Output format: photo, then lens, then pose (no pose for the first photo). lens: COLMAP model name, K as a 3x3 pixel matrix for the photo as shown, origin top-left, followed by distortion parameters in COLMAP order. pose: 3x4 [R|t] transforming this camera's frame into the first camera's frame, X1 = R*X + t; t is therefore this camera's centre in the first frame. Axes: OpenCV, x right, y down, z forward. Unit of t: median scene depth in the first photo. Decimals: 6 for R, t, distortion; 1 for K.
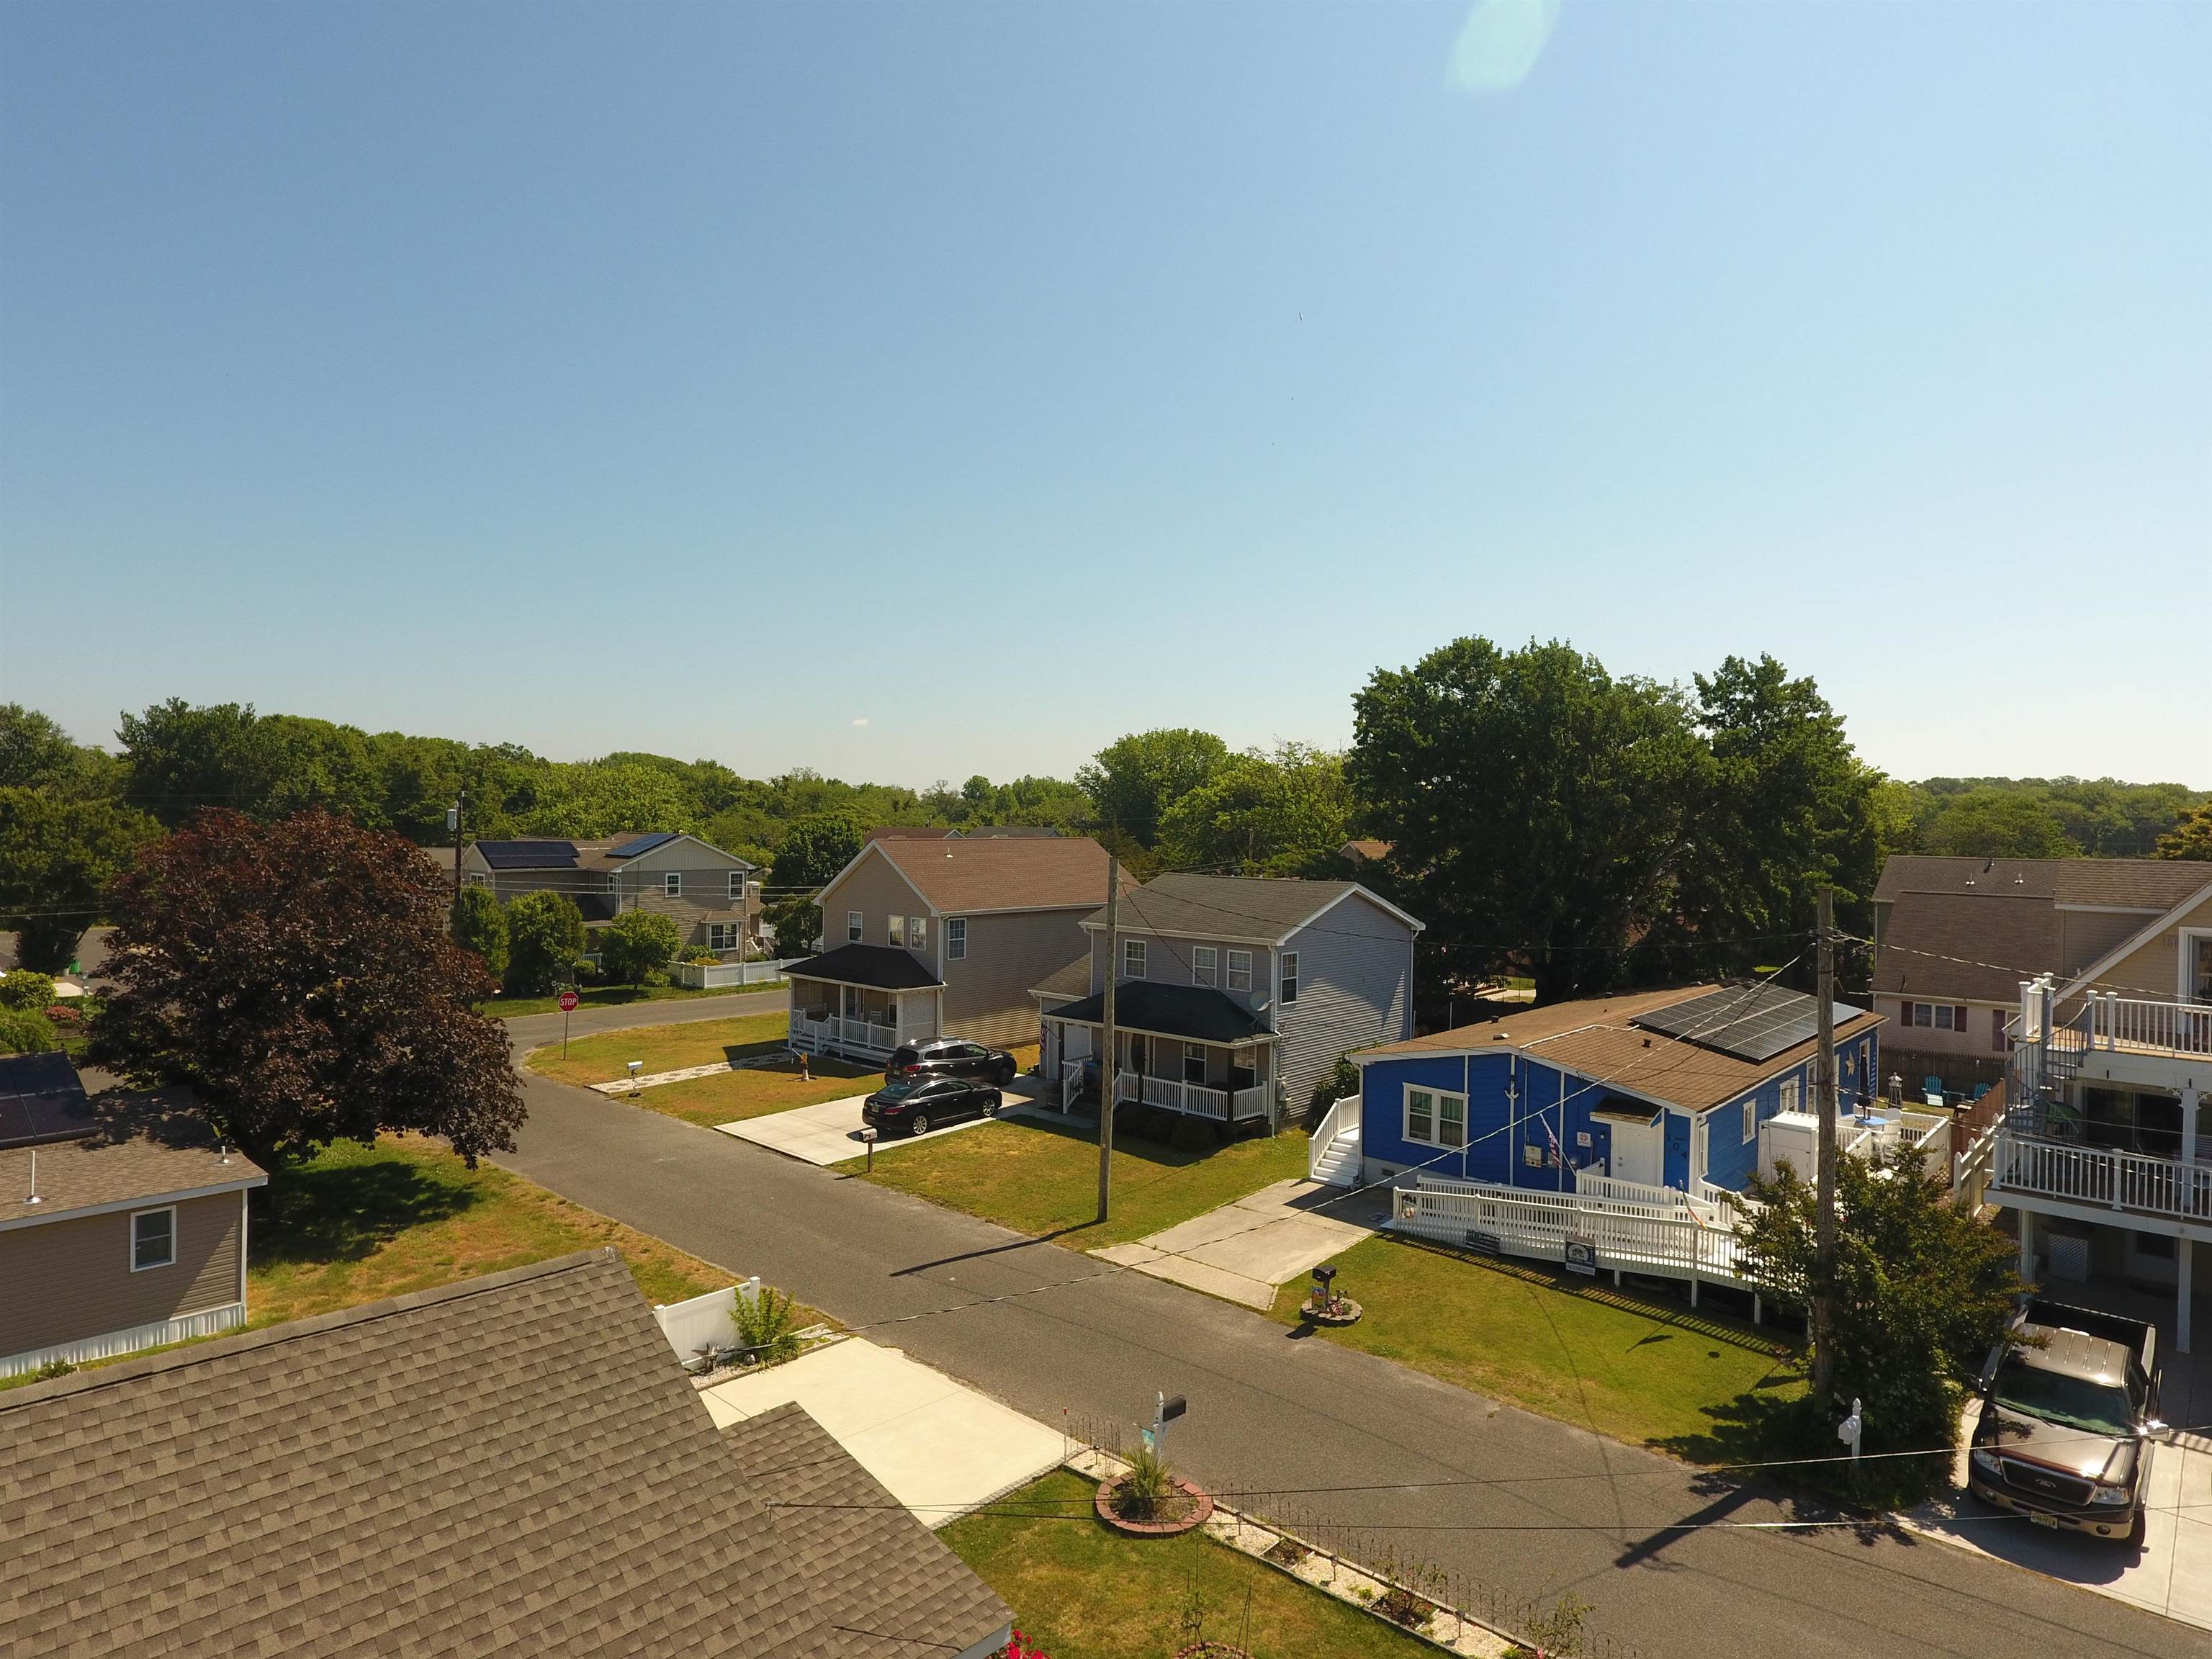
lens RADIAL K [[1290.4, 0, 1106.0], [0, 1290.4, 829.5], [0, 0, 1]] dist [-0.018520, 0.002894]
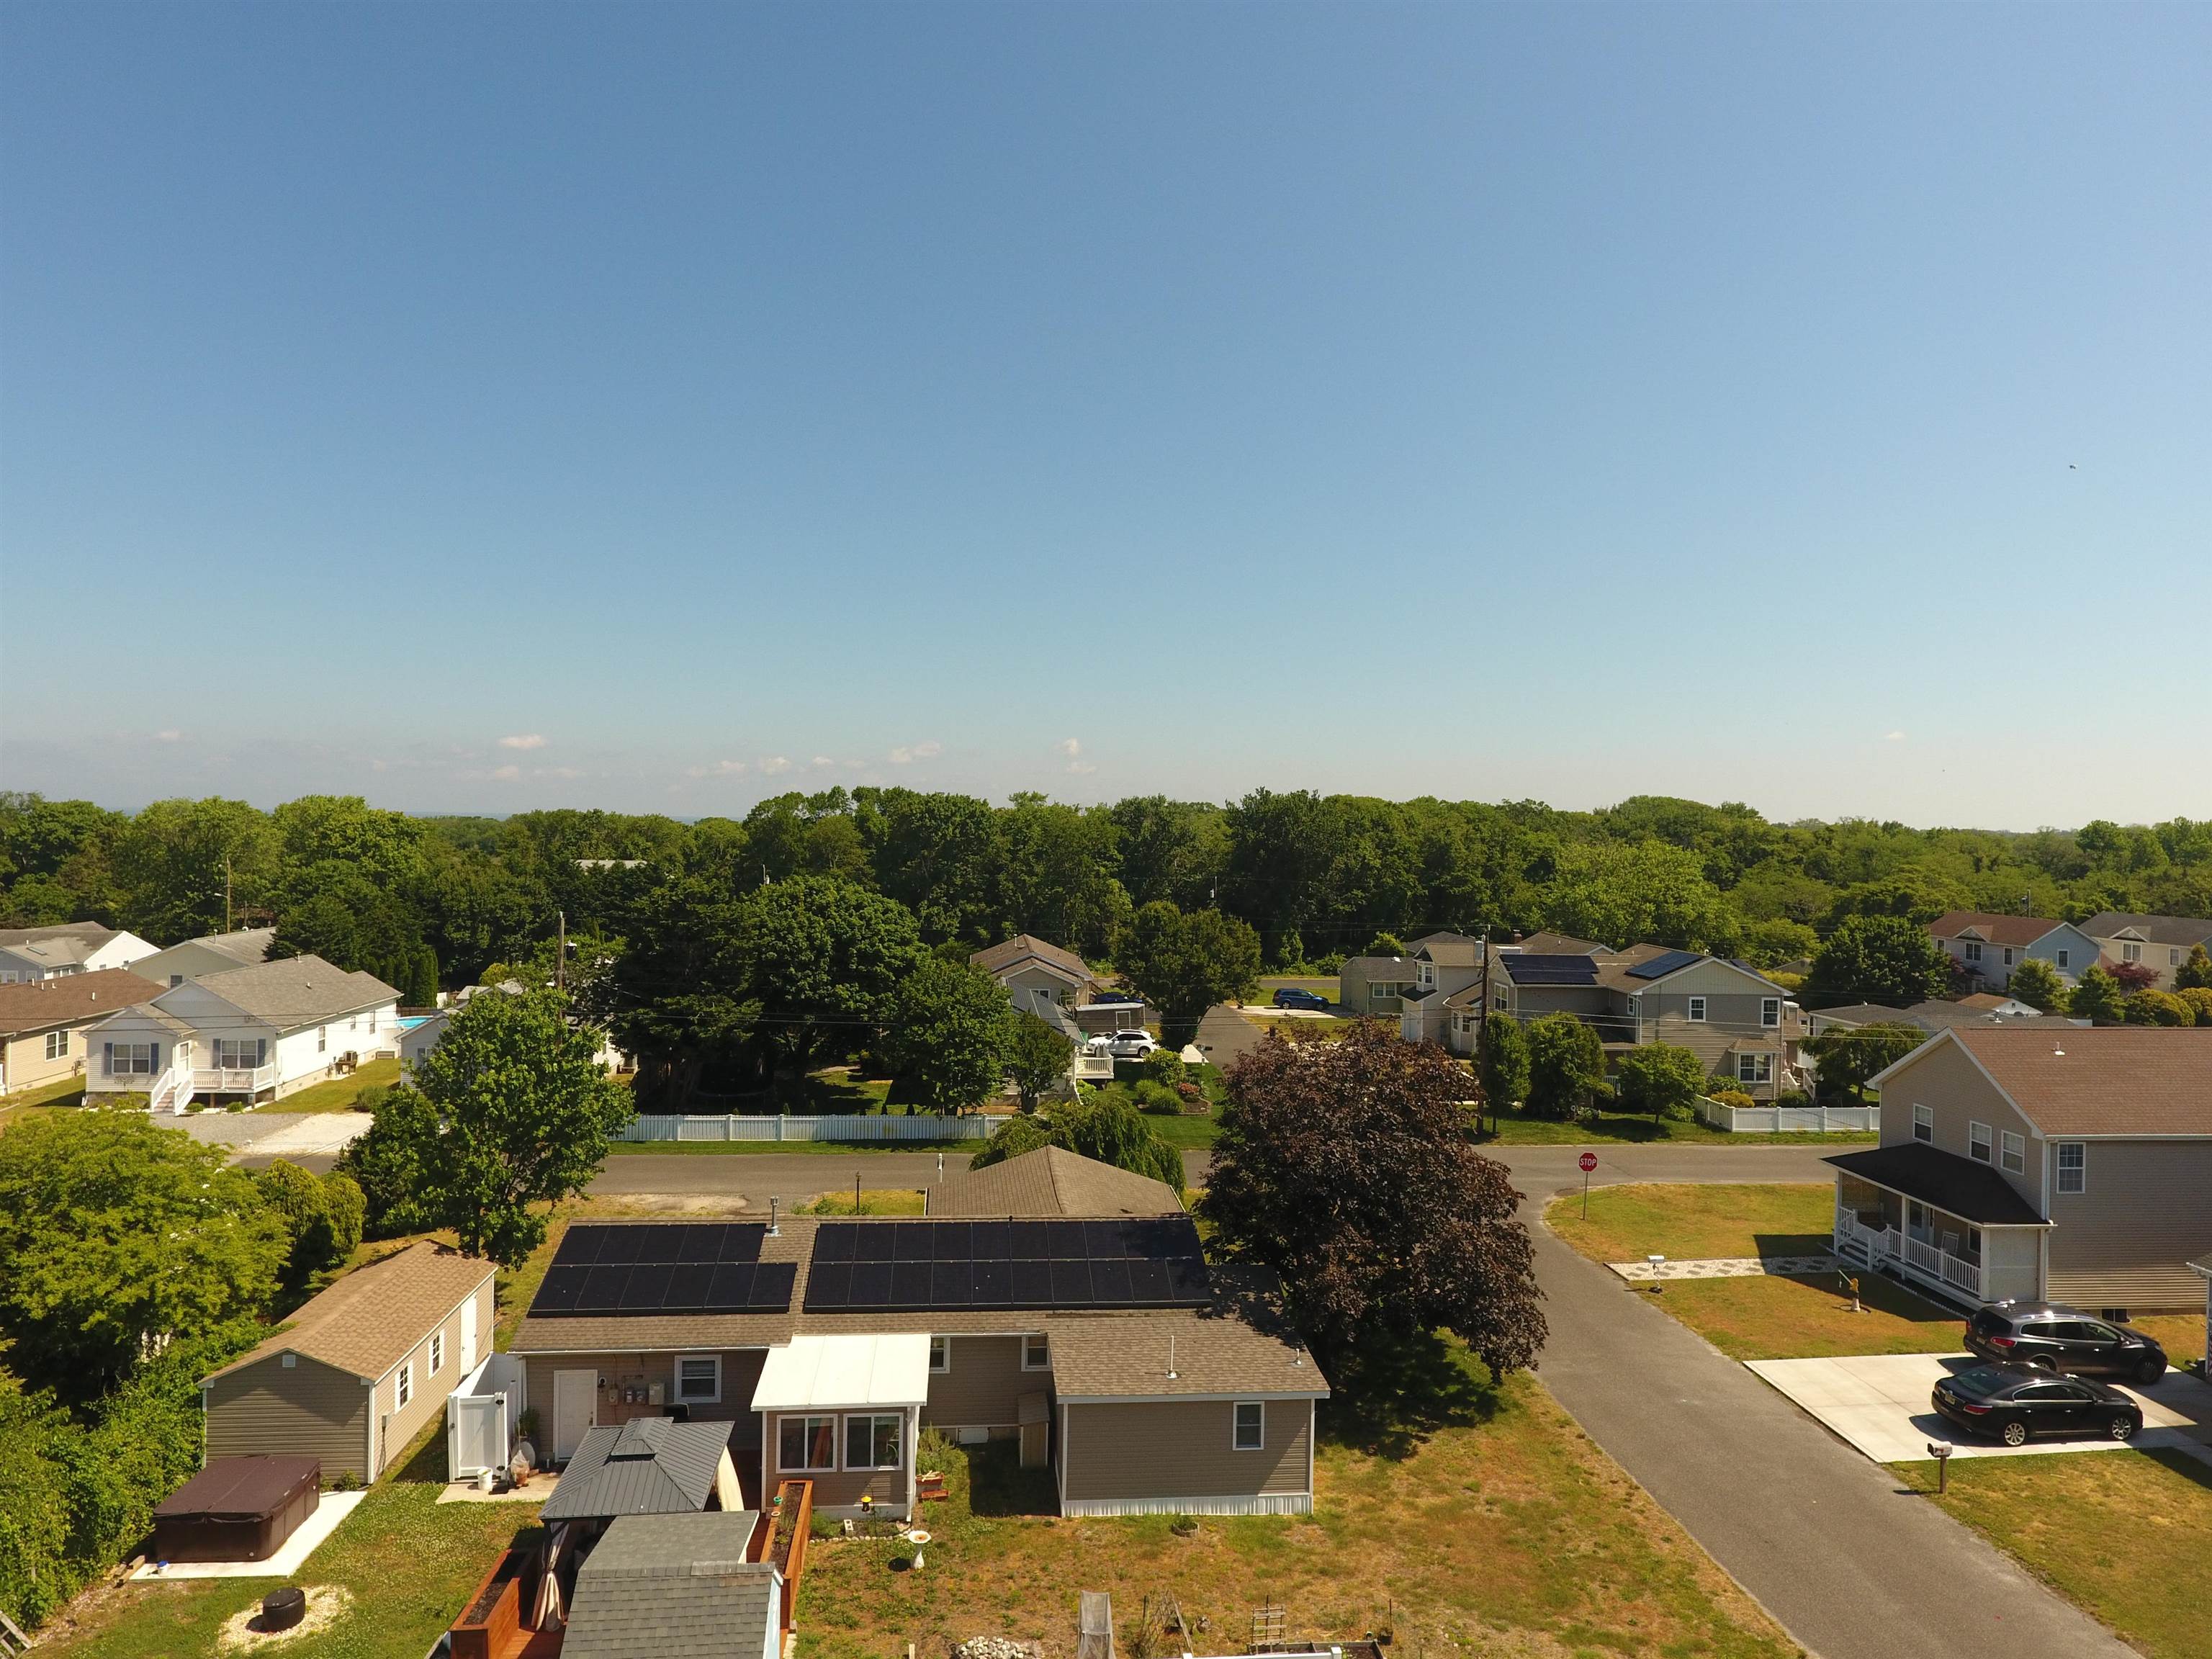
lens RADIAL K [[1297.9, 0, 1086.1], [0, 1297.9, 811.8], [0, 0, 1]] dist [-0.000196, -0.003343]
pose [[0.722528, -0.000794, -0.691341, -0.001212], [-0.008061, 0.999922, -0.009573, -0.118205], [0.691294, 0.012490, 0.722465, -0.003690]]
